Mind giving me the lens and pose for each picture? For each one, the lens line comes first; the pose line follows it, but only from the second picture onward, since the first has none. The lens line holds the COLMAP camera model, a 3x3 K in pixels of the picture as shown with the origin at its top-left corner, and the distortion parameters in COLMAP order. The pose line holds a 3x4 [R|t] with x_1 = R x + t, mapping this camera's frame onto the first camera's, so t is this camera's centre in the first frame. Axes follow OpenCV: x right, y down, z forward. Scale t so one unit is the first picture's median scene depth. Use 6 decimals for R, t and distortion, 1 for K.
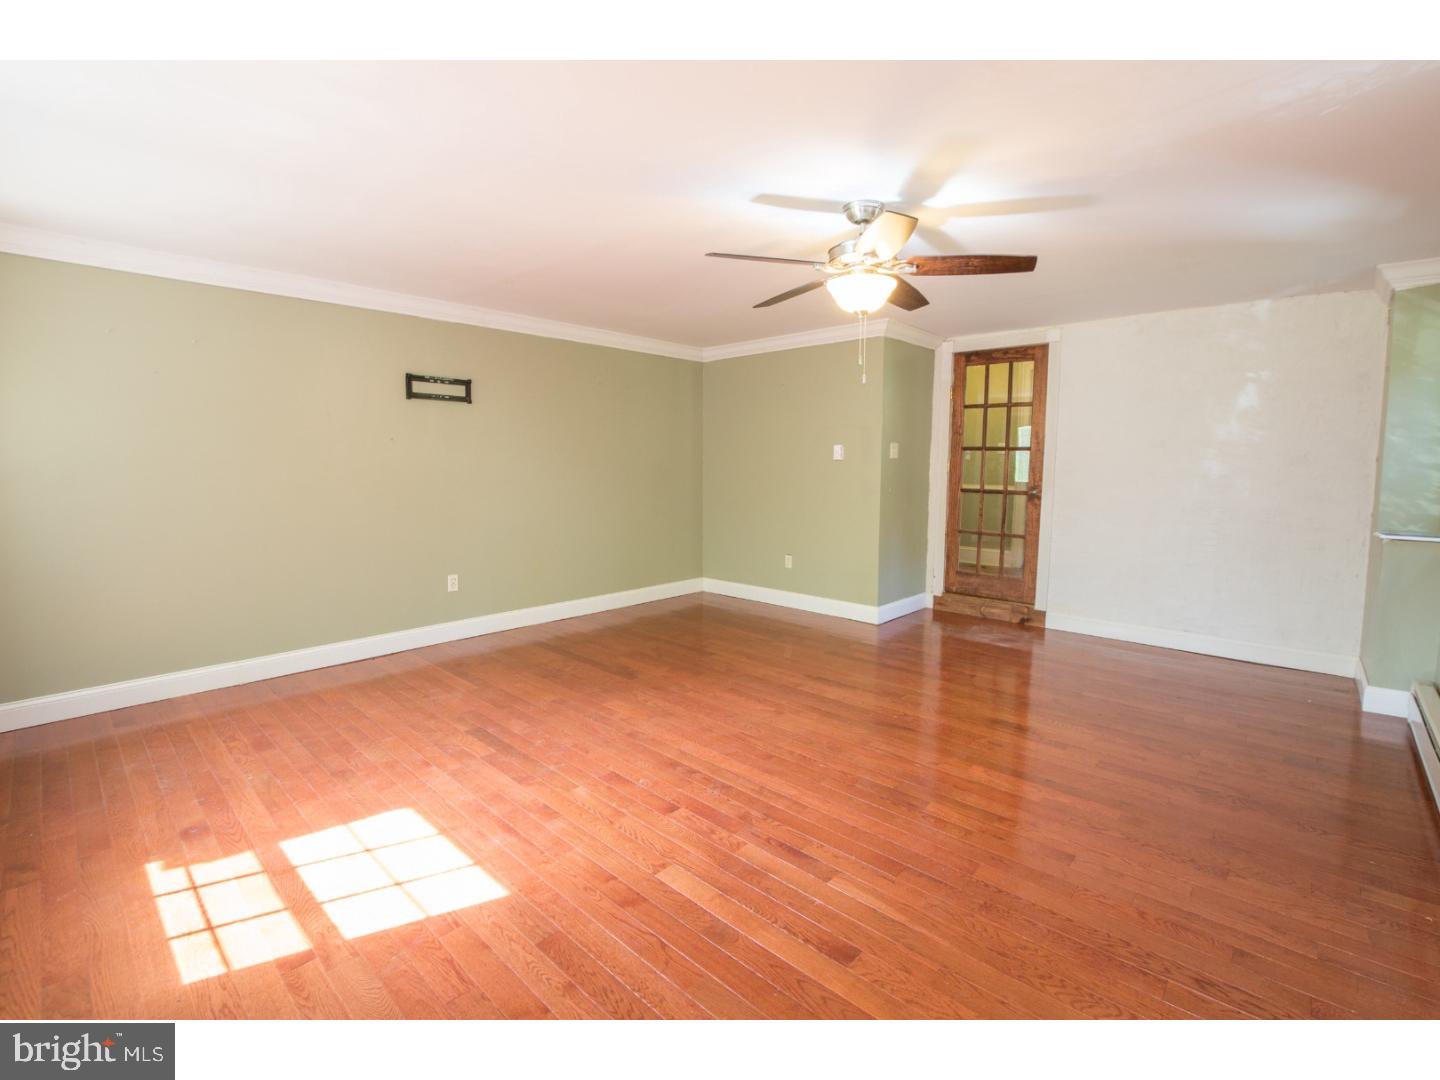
lens RADIAL K [[655.3, 0, 723.9], [0, 655.3, 534.0], [0, 0, 1]] dist [-0.028445, 0.002054]
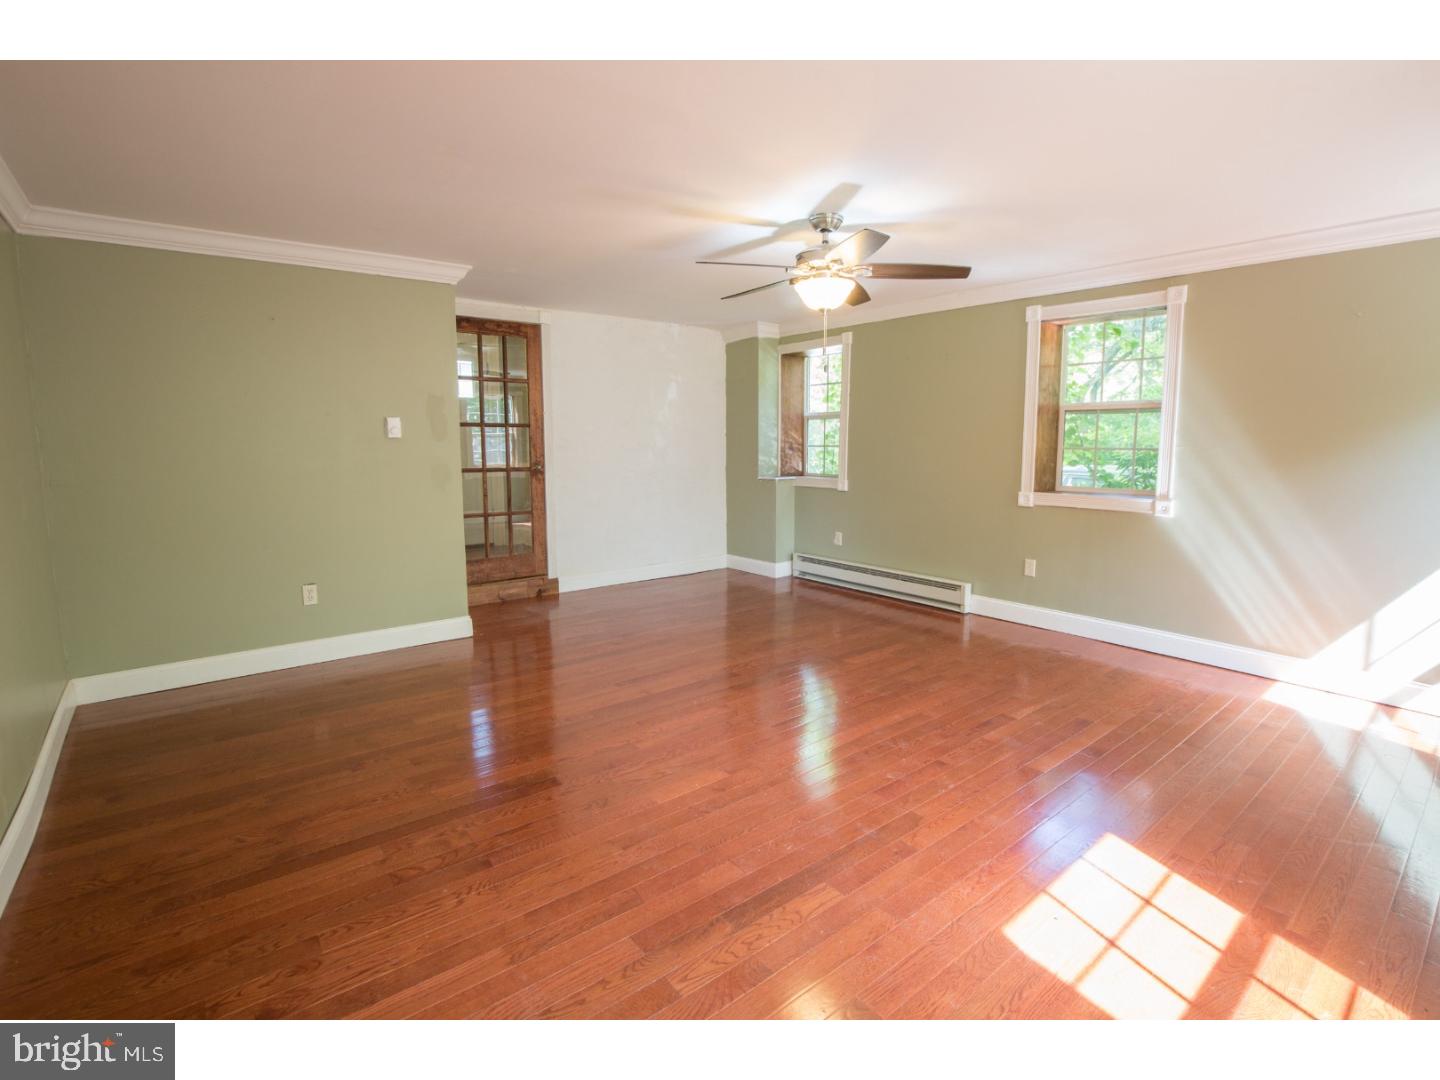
lens RADIAL K [[685.7, 0, 725.1], [0, 685.7, 540.3], [0, 0, 1]] dist [-0.022728, 0.002090]
pose [[0.135279, -0.149431, 0.979474, -0.585676], [0.109170, 0.984791, 0.135164, -0.067349], [-0.984775, 0.088645, 0.149535, 0.569317]]
